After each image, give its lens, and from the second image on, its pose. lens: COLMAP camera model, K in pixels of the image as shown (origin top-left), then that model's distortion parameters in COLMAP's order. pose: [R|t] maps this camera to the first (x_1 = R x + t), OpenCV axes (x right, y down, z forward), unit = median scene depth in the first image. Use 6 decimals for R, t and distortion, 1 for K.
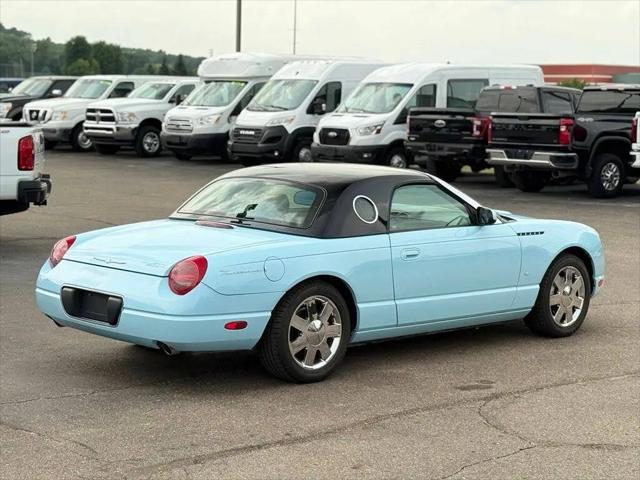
lens RADIAL K [[1329.7, 0, 322.6], [0, 1329.7, 268.2], [0, 0, 1]] dist [0.121126, 0.000000]
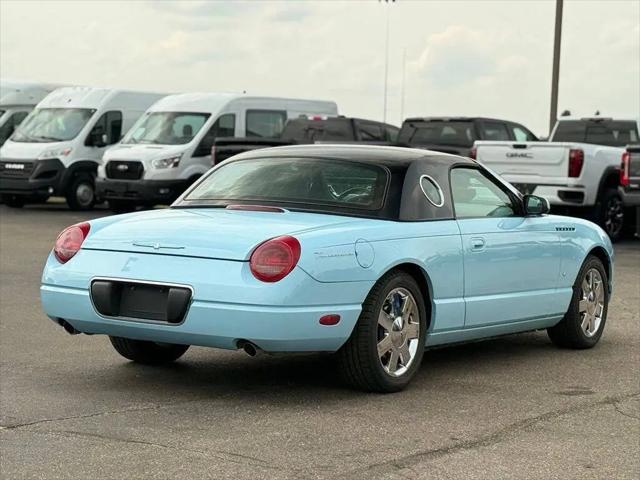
lens RADIAL K [[1447.4, 0, 325.6], [0, 1447.4, 243.8], [0, 0, 1]] dist [0.138404, 0.000000]
pose [[0.974096, -0.003201, 0.226112, -0.216878], [0.018604, 0.997644, -0.066025, 0.044243], [-0.225368, 0.068522, 0.971861, 0.098489]]
